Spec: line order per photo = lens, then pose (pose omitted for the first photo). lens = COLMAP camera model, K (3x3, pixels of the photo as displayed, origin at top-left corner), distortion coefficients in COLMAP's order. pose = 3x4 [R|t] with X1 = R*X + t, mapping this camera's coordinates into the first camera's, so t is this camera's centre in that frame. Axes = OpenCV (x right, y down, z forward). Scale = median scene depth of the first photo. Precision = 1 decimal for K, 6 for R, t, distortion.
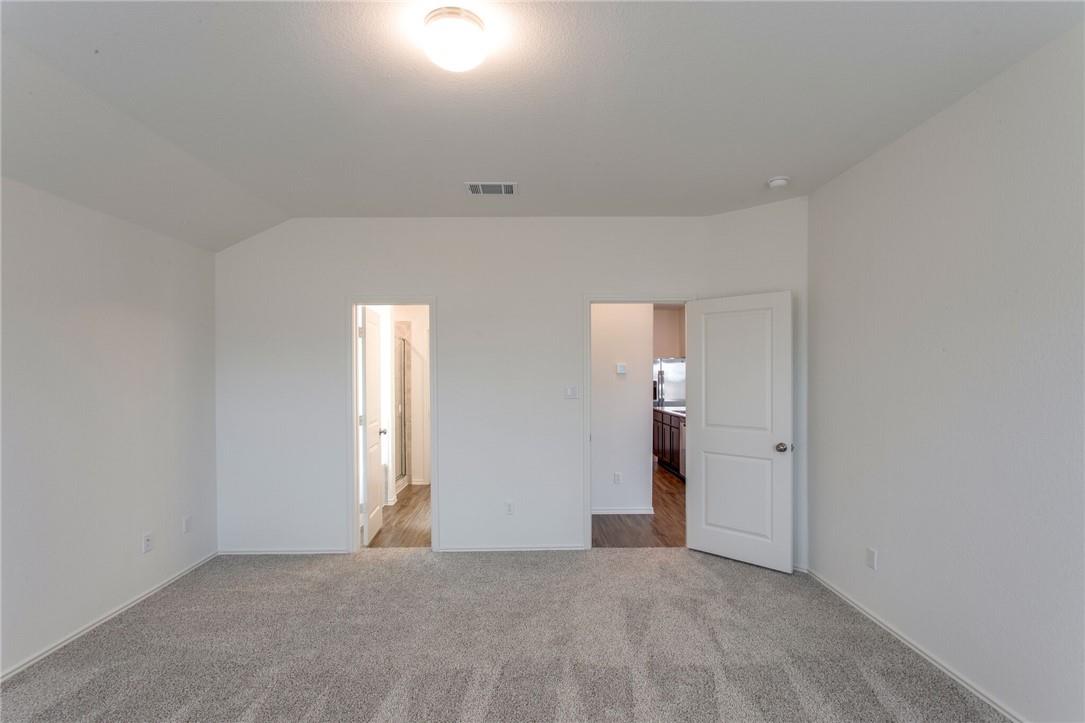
lens RADIAL K [[521.8, 0, 541.5], [0, 521.8, 376.7], [0, 0, 1]] dist [-0.000172, 0.000241]
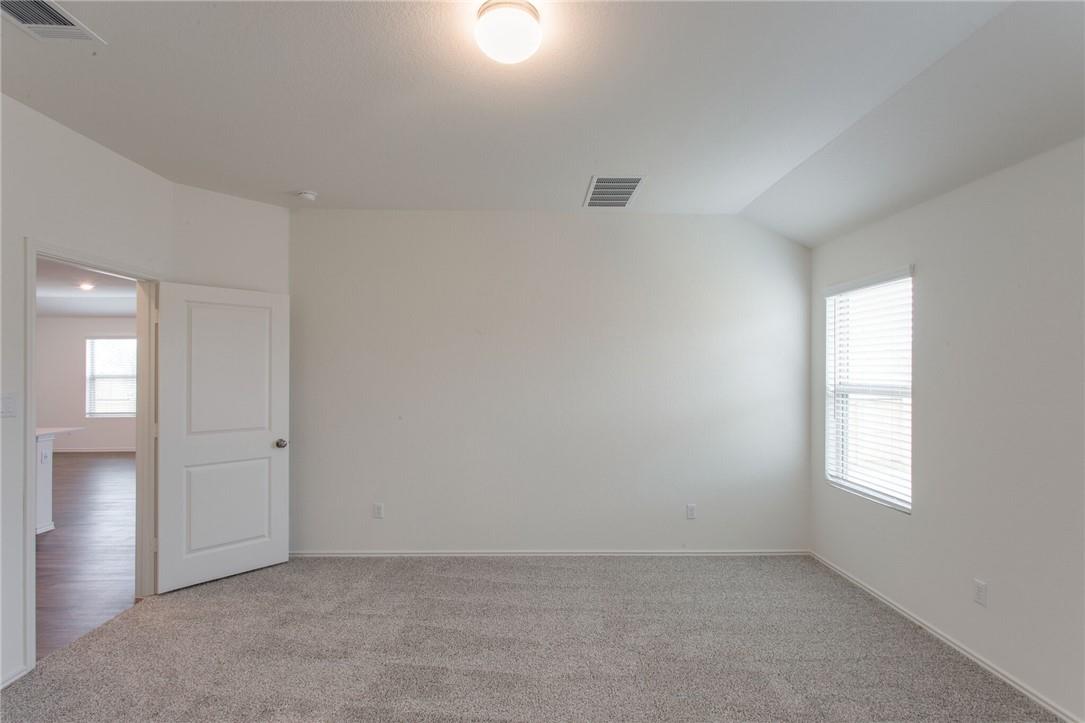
lens RADIAL K [[522.9, 0, 541.2], [0, 522.9, 369.5], [0, 0, 1]] dist [-0.000446, 0.000046]
pose [[-0.008554, 0.006071, 0.999945, -0.589343], [0.005237, 0.999968, -0.006026, -0.002618], [-0.999950, 0.005185, -0.008586, 0.492000]]
